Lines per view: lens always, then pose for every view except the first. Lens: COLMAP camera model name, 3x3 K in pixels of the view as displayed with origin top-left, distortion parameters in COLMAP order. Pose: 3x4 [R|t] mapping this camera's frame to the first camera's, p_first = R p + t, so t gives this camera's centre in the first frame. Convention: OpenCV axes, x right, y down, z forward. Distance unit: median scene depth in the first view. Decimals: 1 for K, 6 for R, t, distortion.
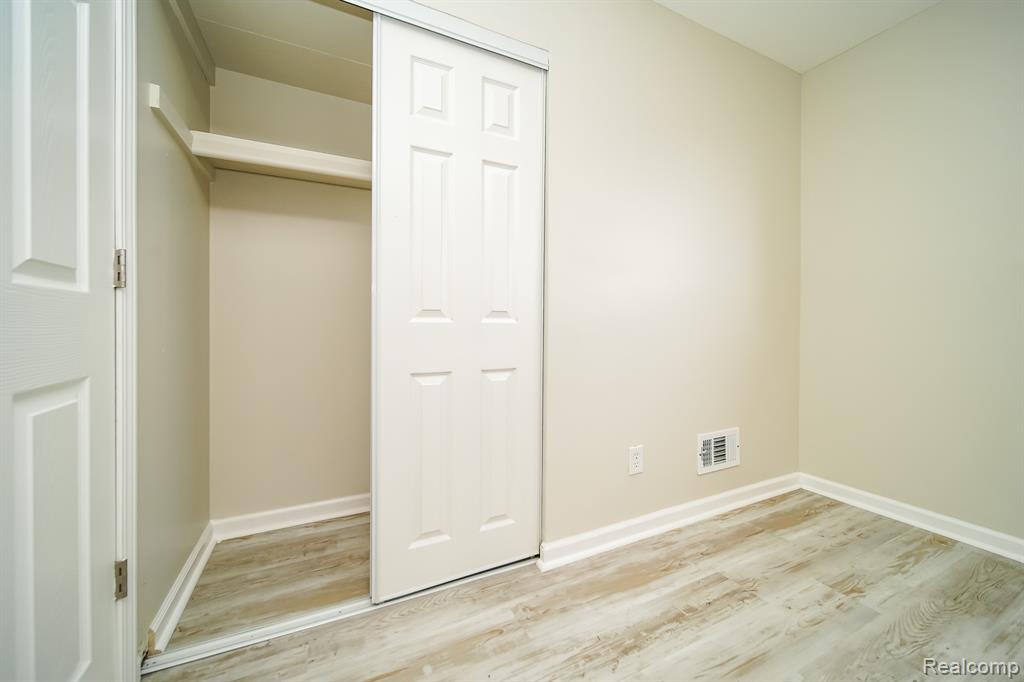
lens RADIAL K [[365.9, 0, 506.0], [0, 365.9, 341.1], [0, 0, 1]] dist [-0.001509, -0.000337]
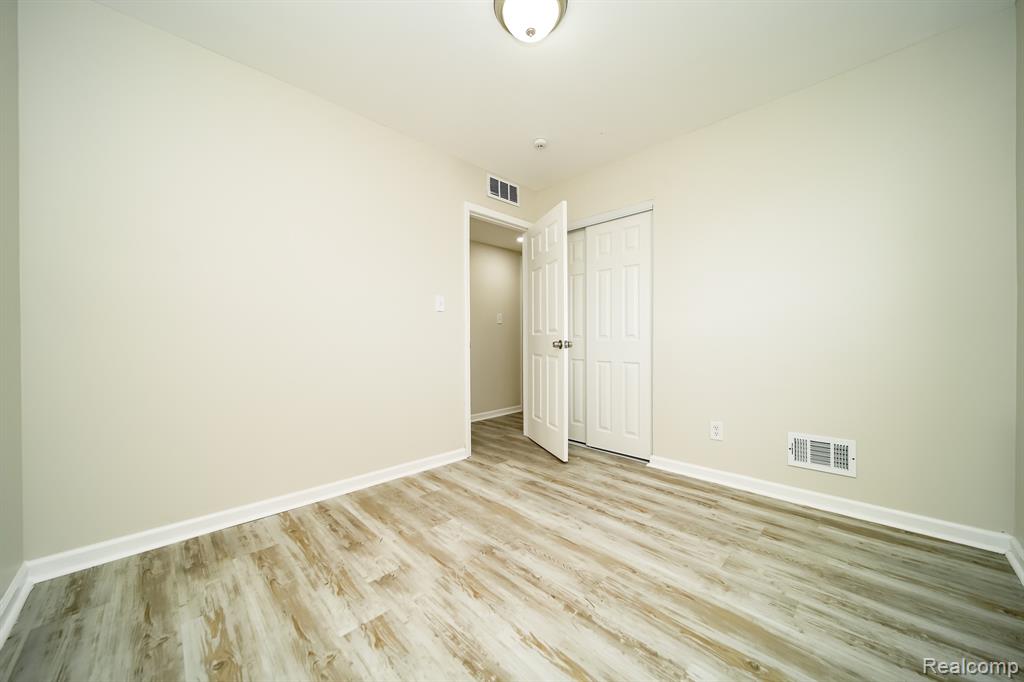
lens RADIAL K [[357.2, 0, 525.1], [0, 357.2, 342.0], [0, 0, 1]] dist [-0.001500, -0.000169]
pose [[0.352736, 0.001548, -0.935722, 1.655567], [-0.032942, 0.999399, -0.010765, -0.009544], [0.935143, 0.034621, 0.352575, -0.337713]]
